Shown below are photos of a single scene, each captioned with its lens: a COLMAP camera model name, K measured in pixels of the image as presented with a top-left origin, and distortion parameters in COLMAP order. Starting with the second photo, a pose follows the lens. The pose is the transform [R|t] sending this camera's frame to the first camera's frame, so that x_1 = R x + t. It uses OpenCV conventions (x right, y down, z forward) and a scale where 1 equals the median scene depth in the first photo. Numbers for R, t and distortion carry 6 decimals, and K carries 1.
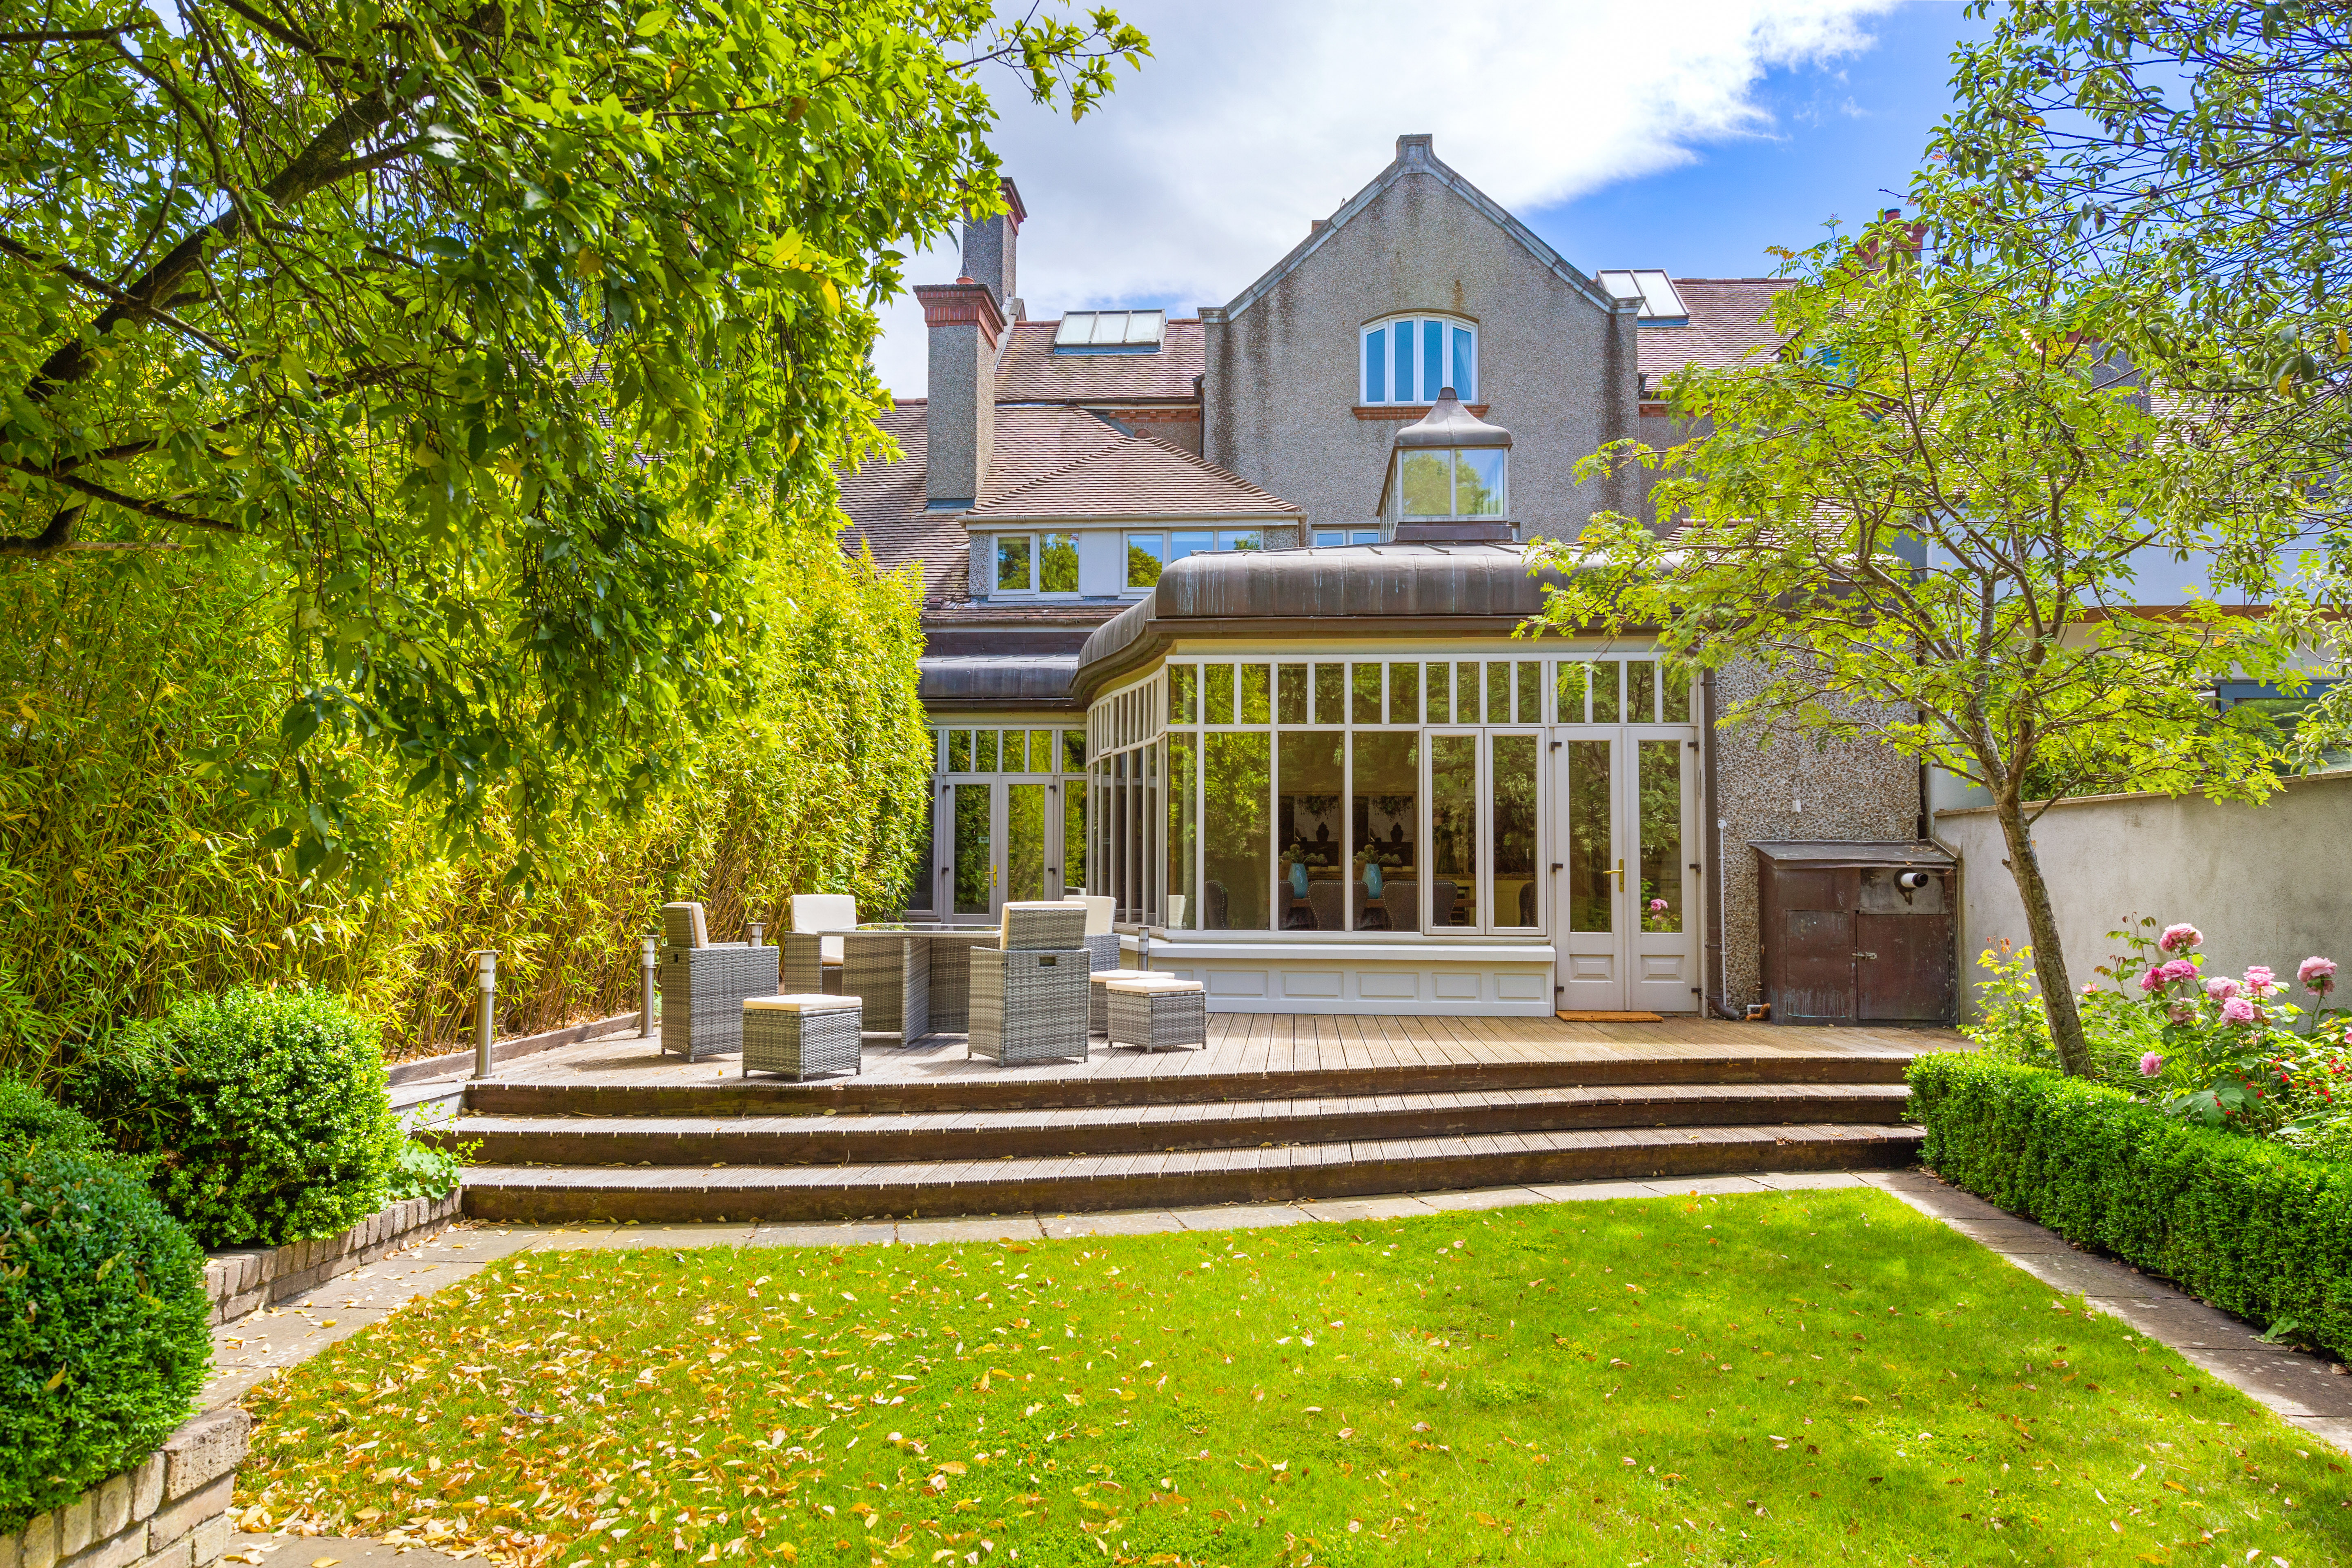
lens RADIAL K [[1503.0, 0, 1176.0], [0, 1503.0, 784.0], [0, 0, 1]] dist [-0.000926, -0.000520]
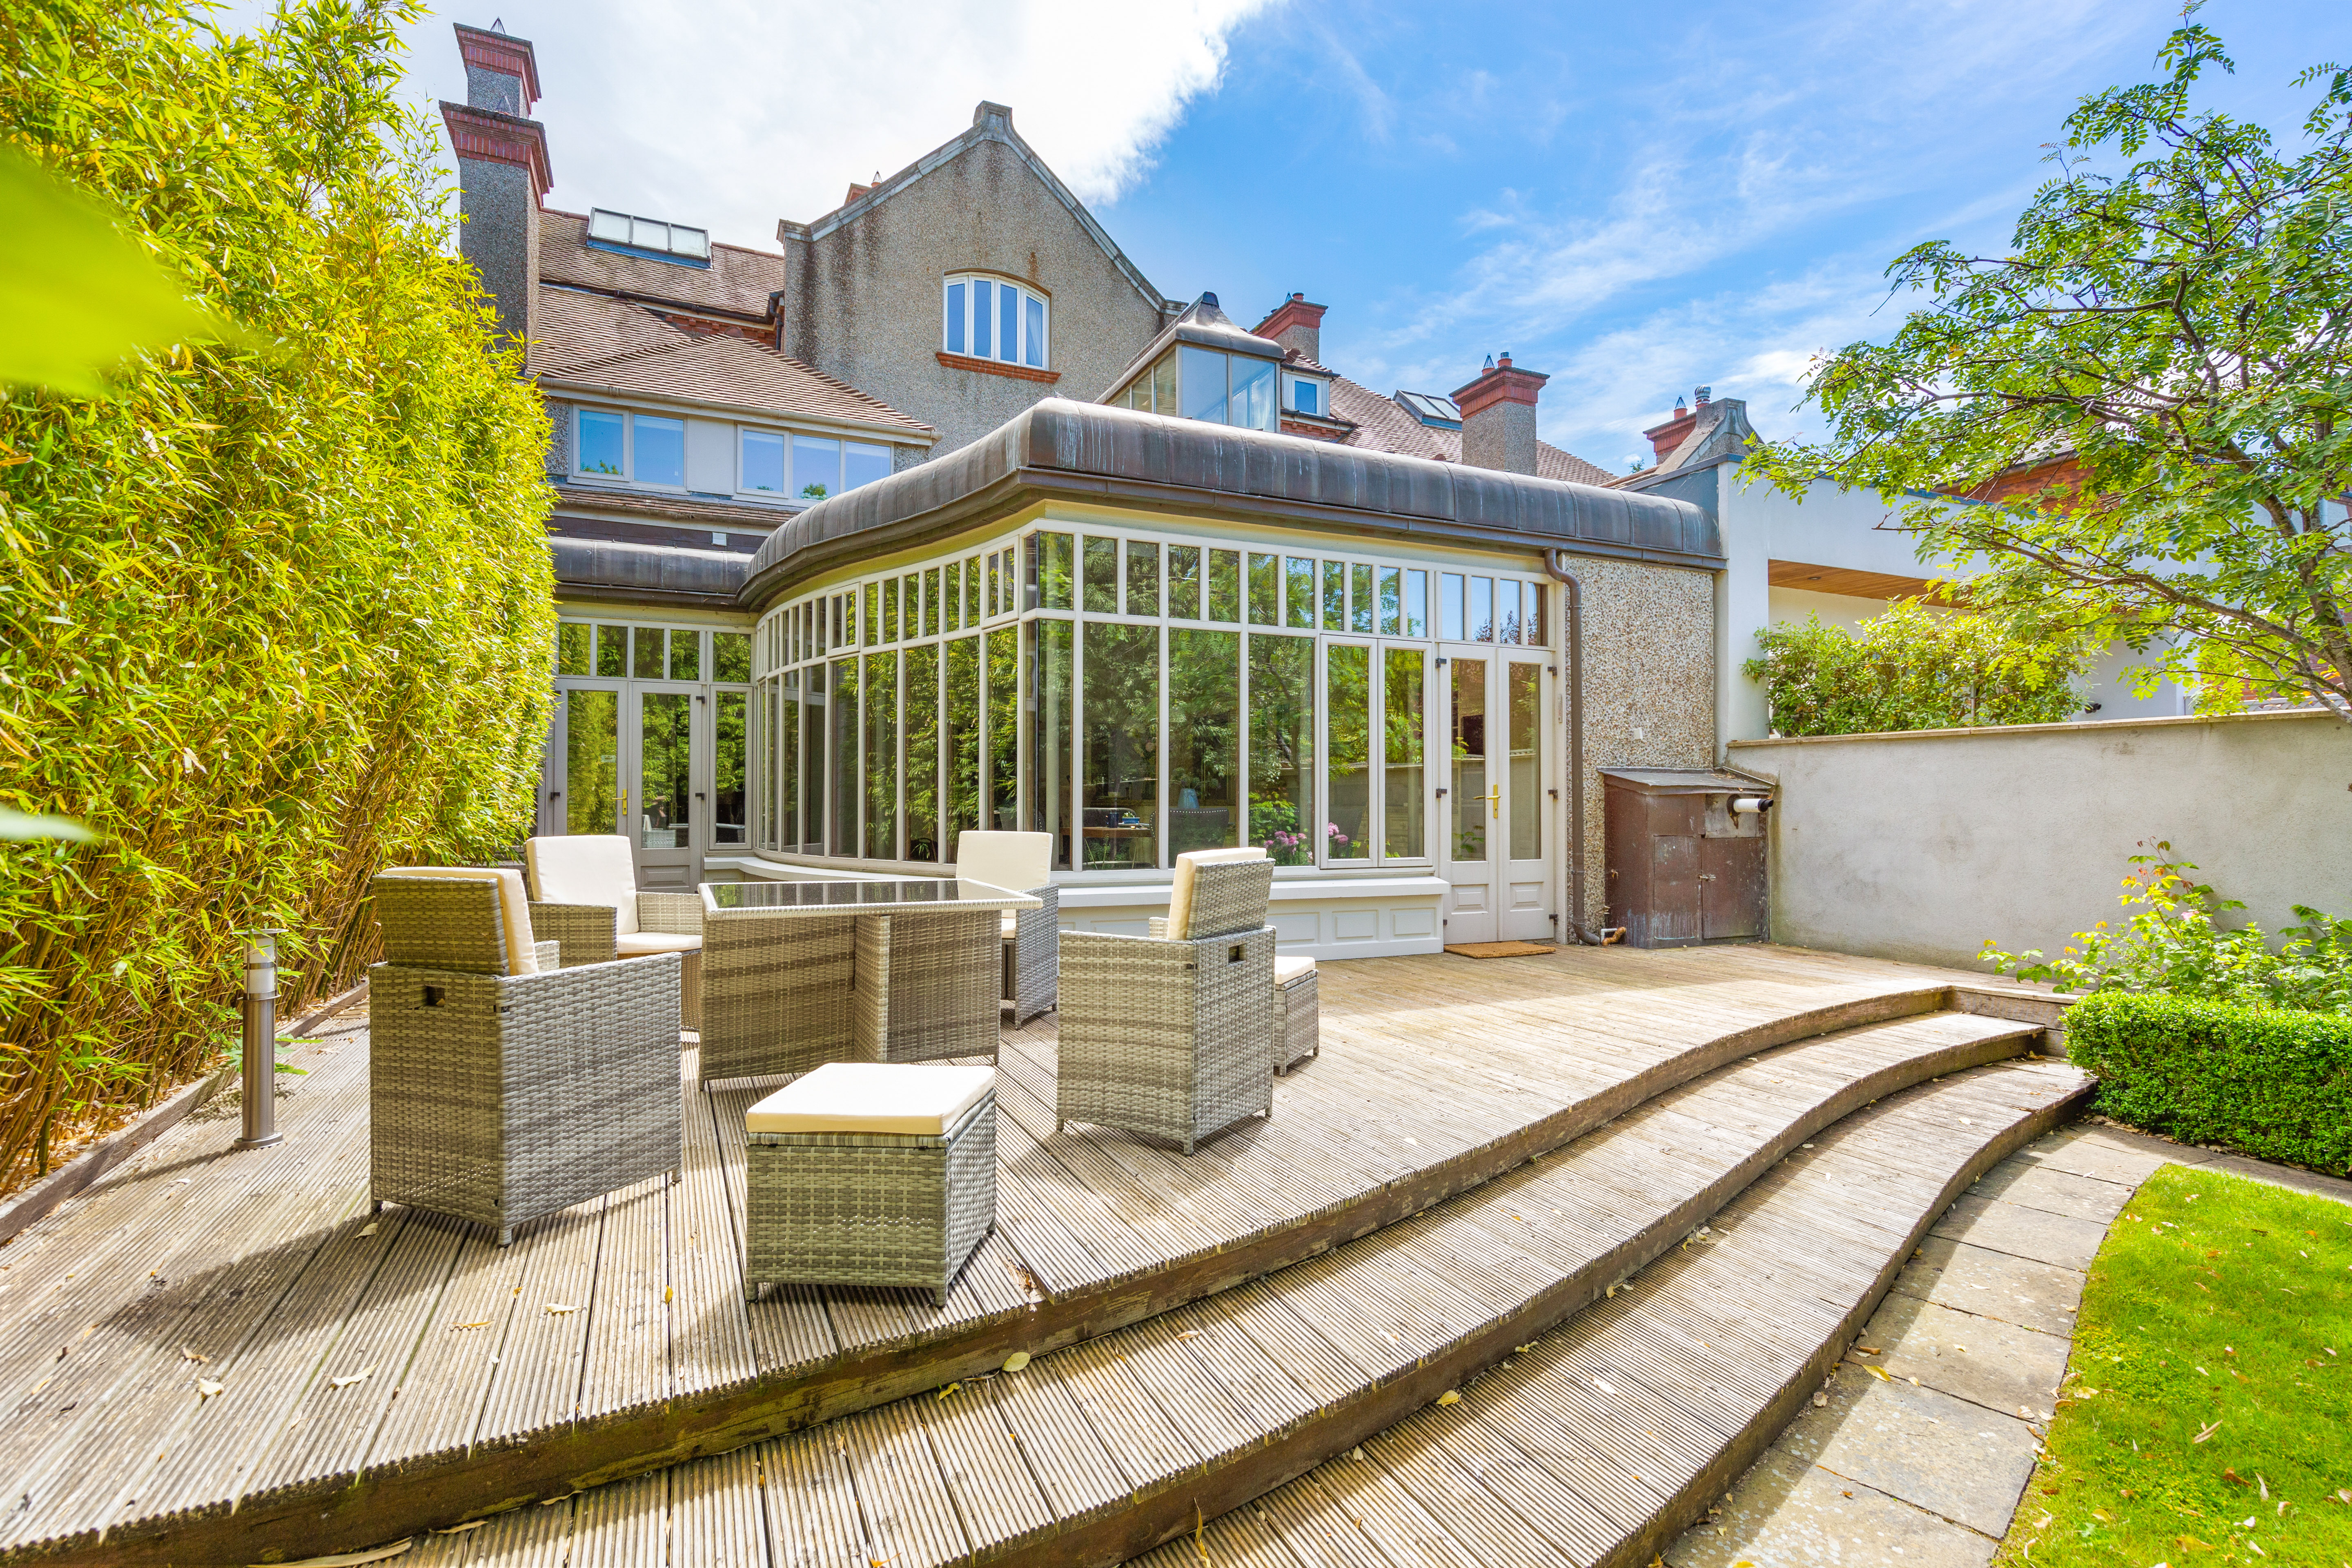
lens RADIAL K [[1123.0, 0, 1176.0], [0, 1123.0, 784.0], [0, 0, 1]] dist [-0.001083, -0.000832]
pose [[0.875748, 0.006753, 0.482721, -0.131168], [-0.028260, 0.998905, 0.037295, 0.016418], [-0.481940, -0.046303, 0.874980, 0.269924]]
